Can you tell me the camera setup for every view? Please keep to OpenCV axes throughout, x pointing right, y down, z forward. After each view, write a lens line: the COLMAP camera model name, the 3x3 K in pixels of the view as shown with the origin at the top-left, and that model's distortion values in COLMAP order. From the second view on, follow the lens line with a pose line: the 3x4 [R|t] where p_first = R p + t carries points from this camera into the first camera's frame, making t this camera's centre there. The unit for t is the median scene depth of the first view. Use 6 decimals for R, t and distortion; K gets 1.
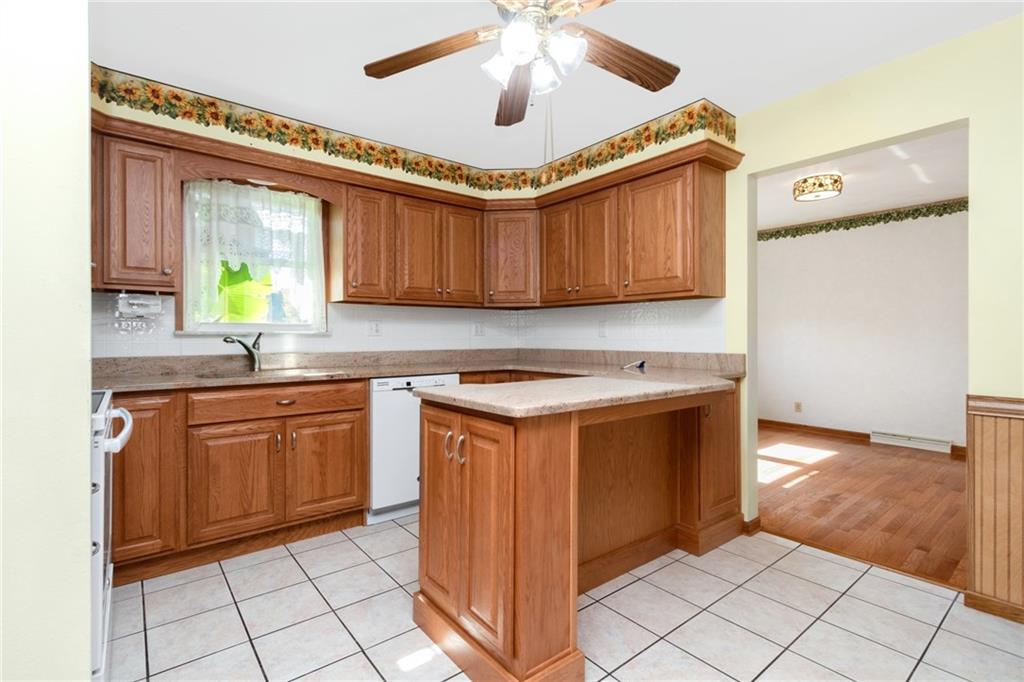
lens RADIAL K [[474.4, 0, 493.1], [0, 474.4, 334.6], [0, 0, 1]] dist [-0.000395, -0.000132]
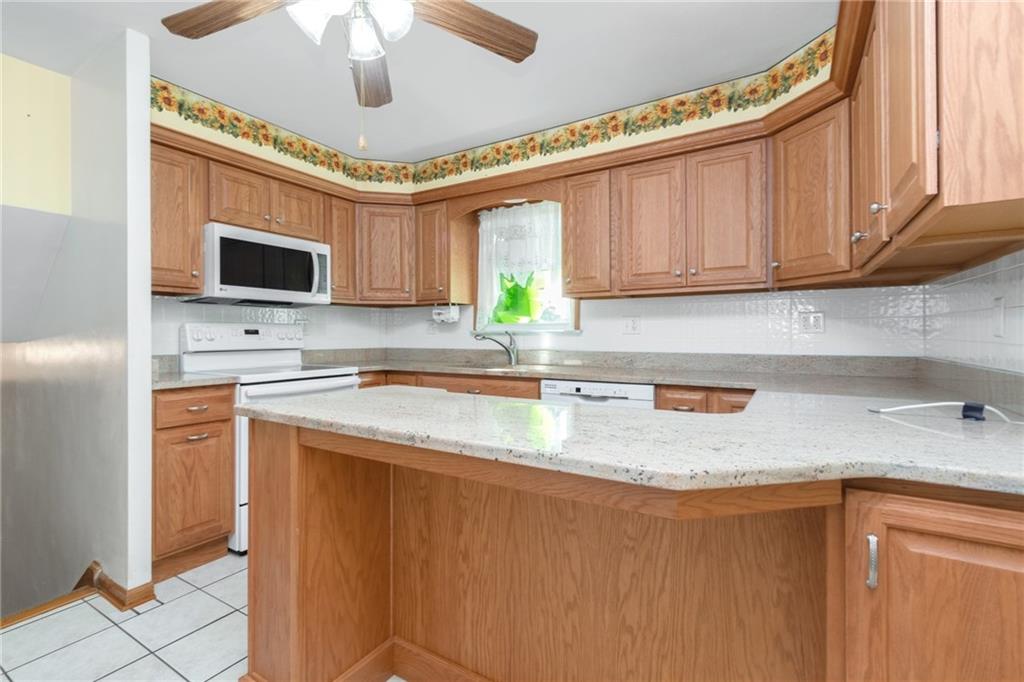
lens RADIAL K [[474.4, 0, 493.1], [0, 474.4, 334.6], [0, 0, 1]] dist [-0.000395, -0.000132]
pose [[0.341749, 0.001399, -0.939790, 0.604214], [0.004134, 0.999987, 0.002992, 0.000013], [0.939782, -0.004907, 0.341739, 0.584302]]
